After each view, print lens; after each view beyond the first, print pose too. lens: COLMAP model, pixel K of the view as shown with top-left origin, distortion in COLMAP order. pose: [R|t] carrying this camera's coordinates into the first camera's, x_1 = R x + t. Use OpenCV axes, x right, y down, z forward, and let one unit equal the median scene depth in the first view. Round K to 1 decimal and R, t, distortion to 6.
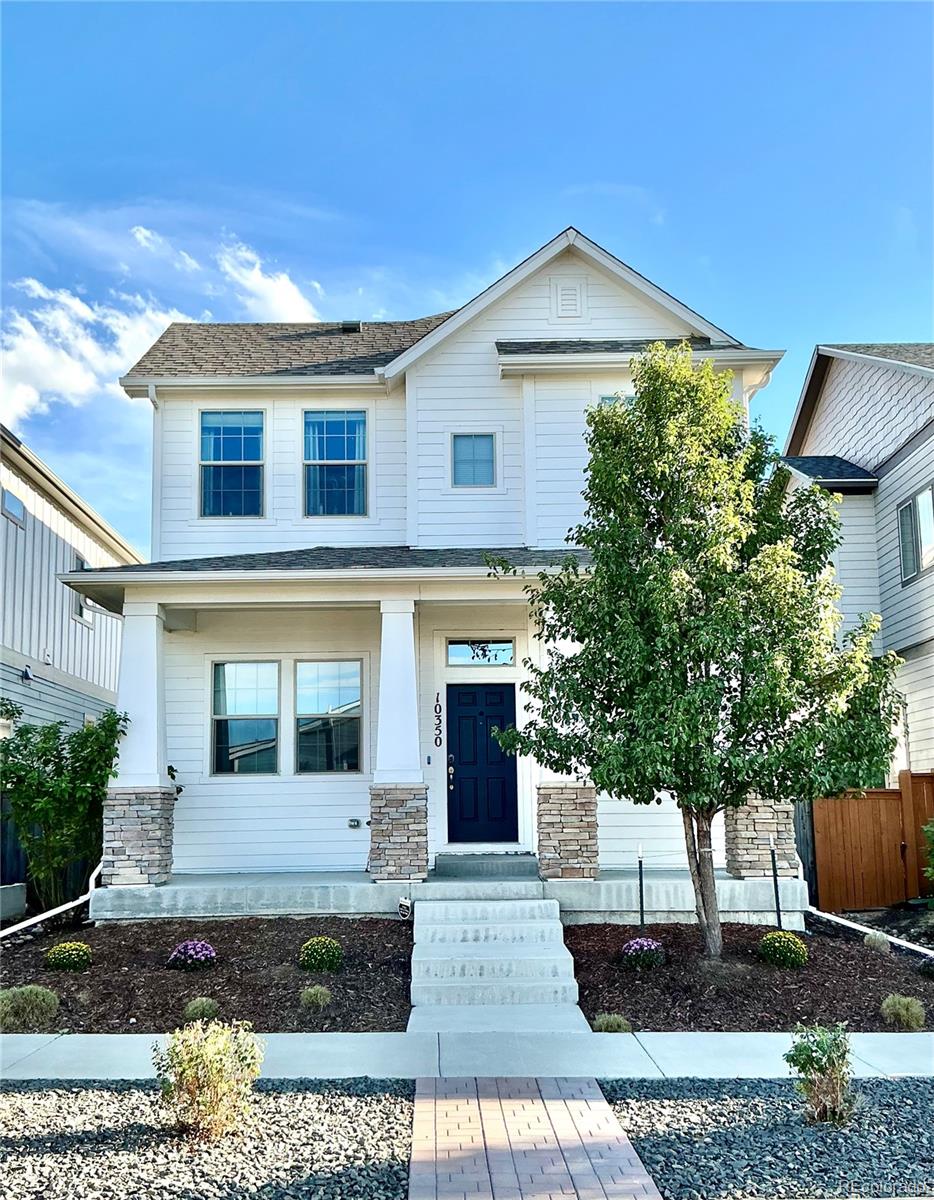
lens RADIAL K [[1419.2, 0, 438.7], [0, 1419.2, 600.2], [0, 0, 1]] dist [0.121492, -0.464453]
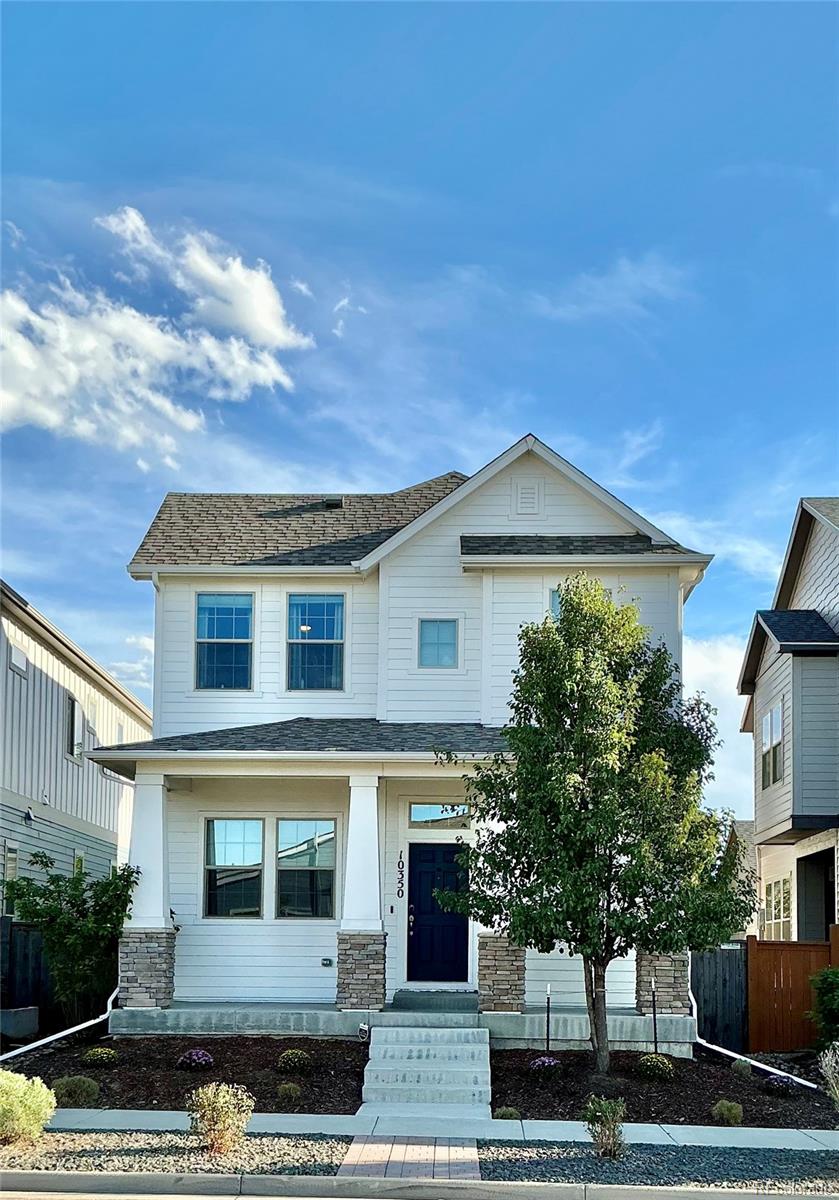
lens RADIAL K [[3311.3, 0, 419.5], [0, 3311.3, 600.0], [0, 0, 1]] dist [0.045600, -0.011957]
pose [[0.998059, 0.018240, -0.059542, 0.183003], [-0.015433, 0.998763, 0.047275, -0.284215], [0.060331, -0.046264, 0.997106, -1.782871]]
